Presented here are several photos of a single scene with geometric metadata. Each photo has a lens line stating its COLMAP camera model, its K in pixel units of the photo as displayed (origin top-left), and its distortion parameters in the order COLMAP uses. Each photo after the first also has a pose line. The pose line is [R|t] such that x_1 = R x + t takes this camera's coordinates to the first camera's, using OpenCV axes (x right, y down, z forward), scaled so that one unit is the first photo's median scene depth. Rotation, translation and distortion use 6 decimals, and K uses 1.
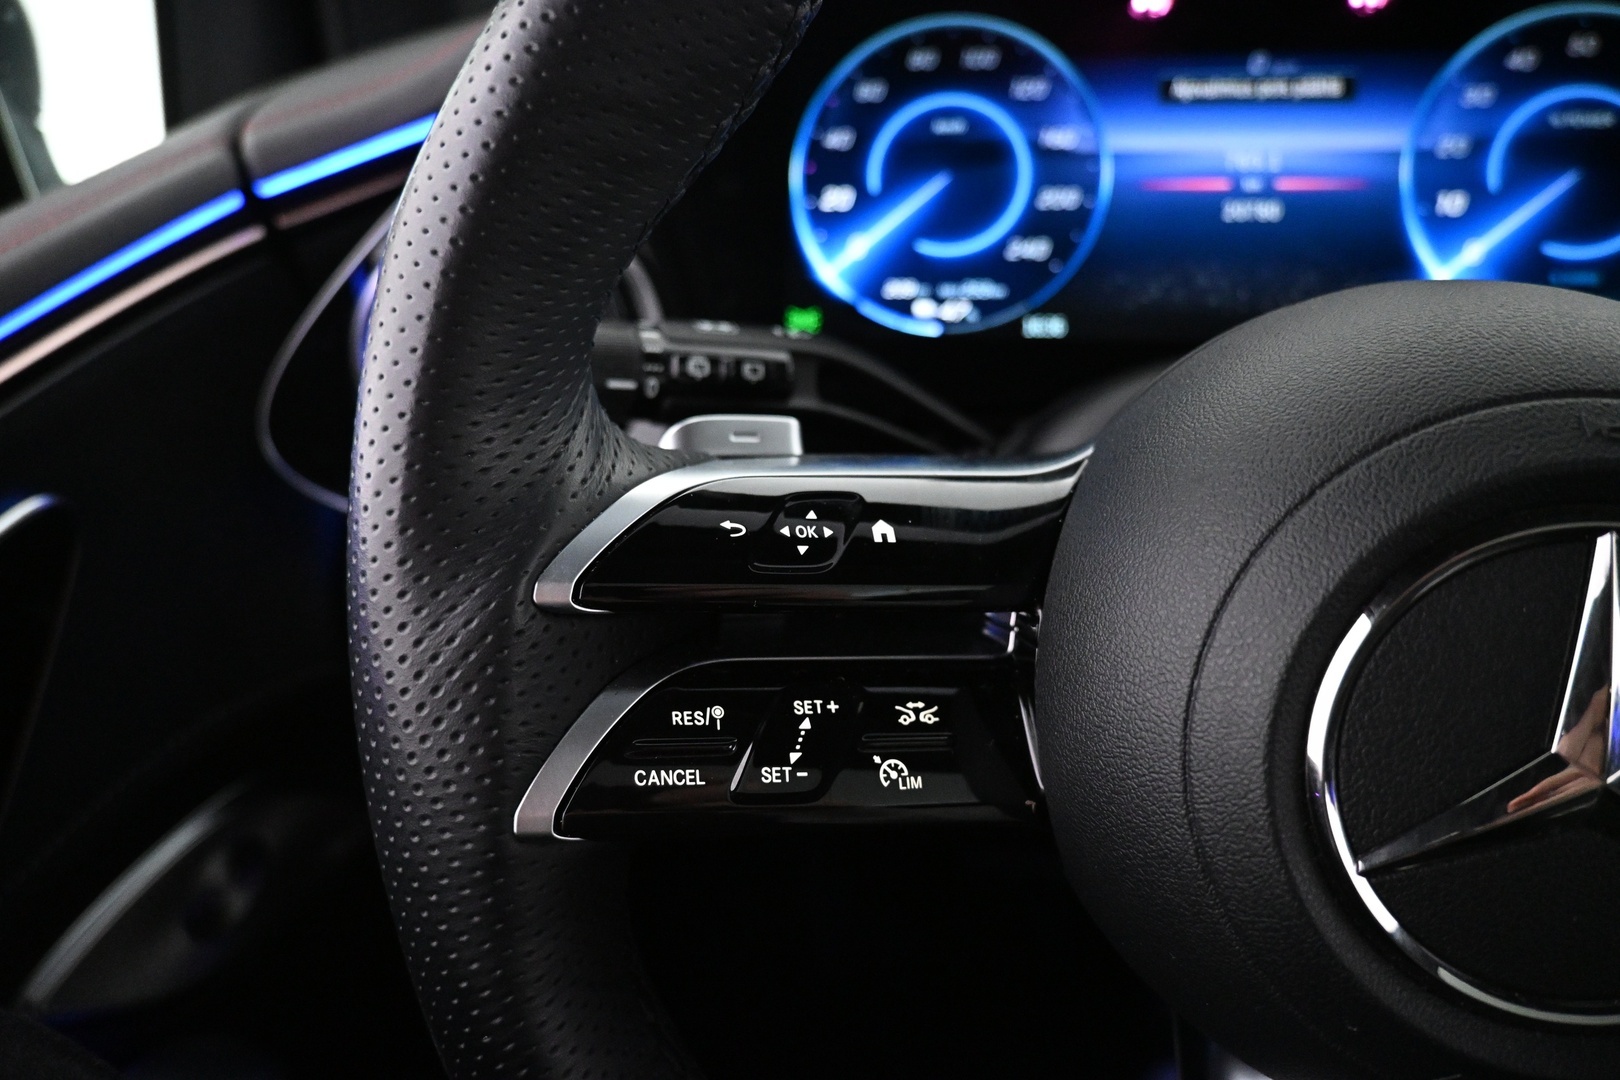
lens RADIAL K [[1131.7, 0, 810.0], [0, 1131.7, 540.0], [0, 0, 1]] dist [0.002110, 0.001565]
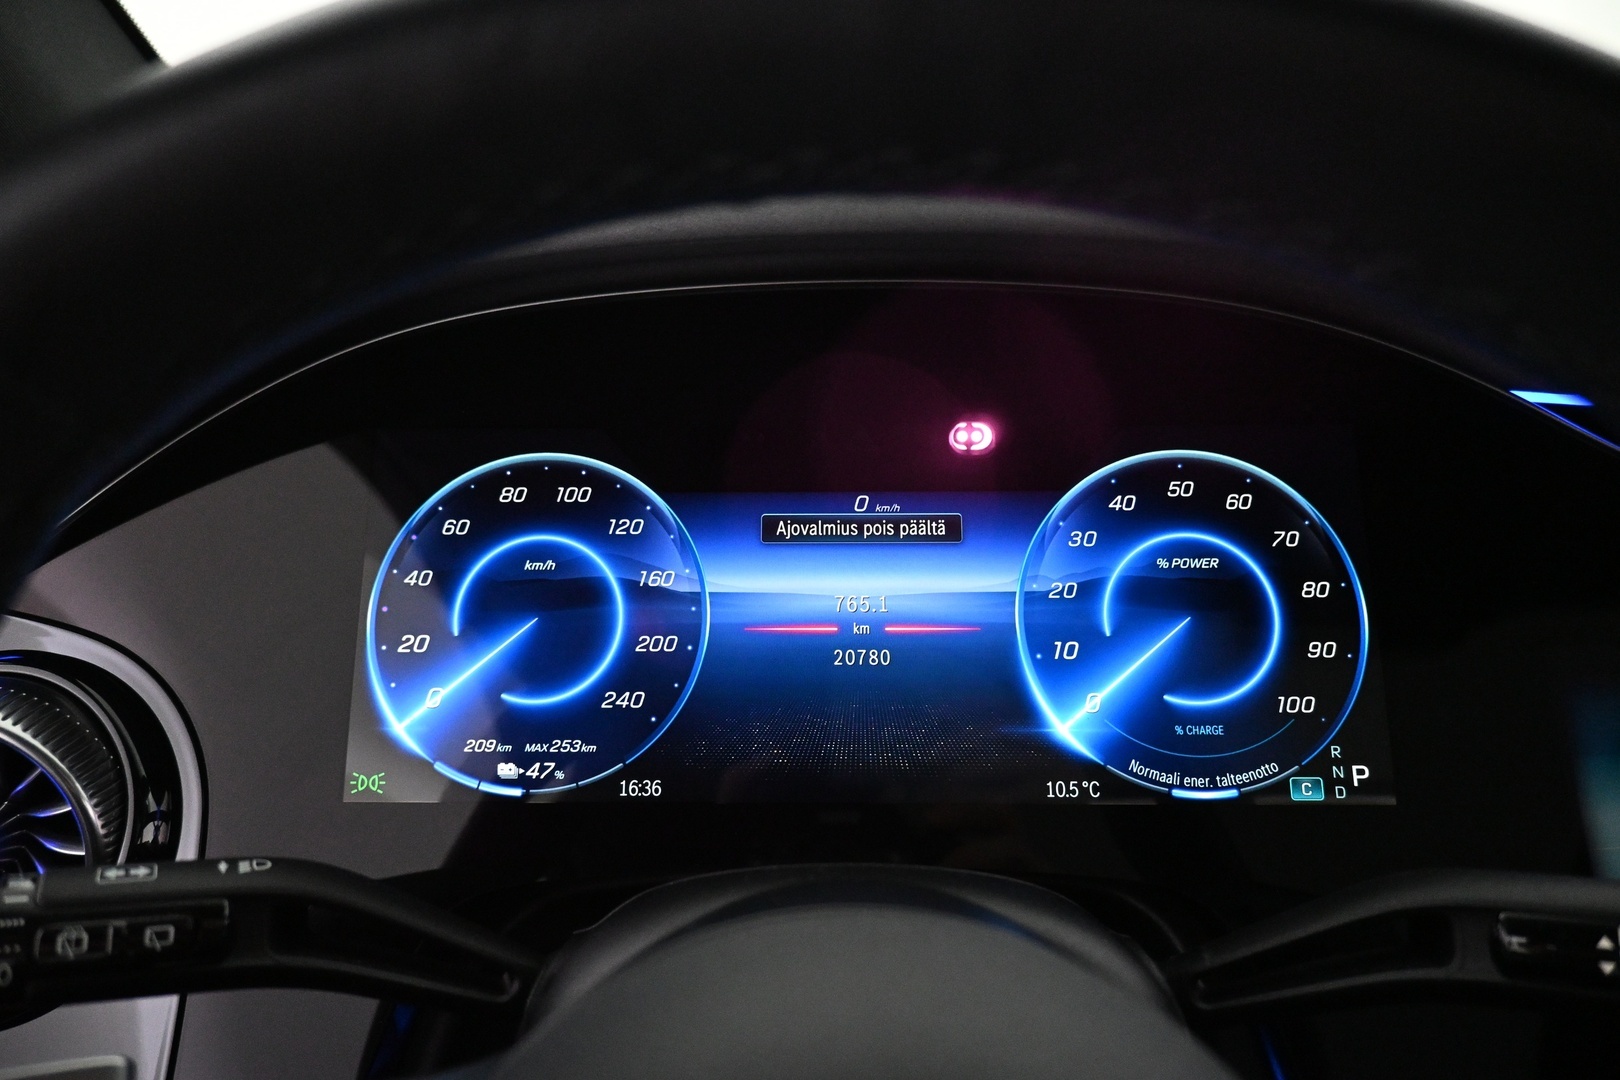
lens RADIAL K [[1131.7, 0, 810.0], [0, 1131.7, 540.0], [0, 0, 1]] dist [0.002110, 0.001565]
pose [[0.994755, -0.008199, 0.101960, 0.249829], [0.031323, 0.973314, -0.227329, -0.172003], [-0.097375, 0.229331, 0.968466, 0.087383]]
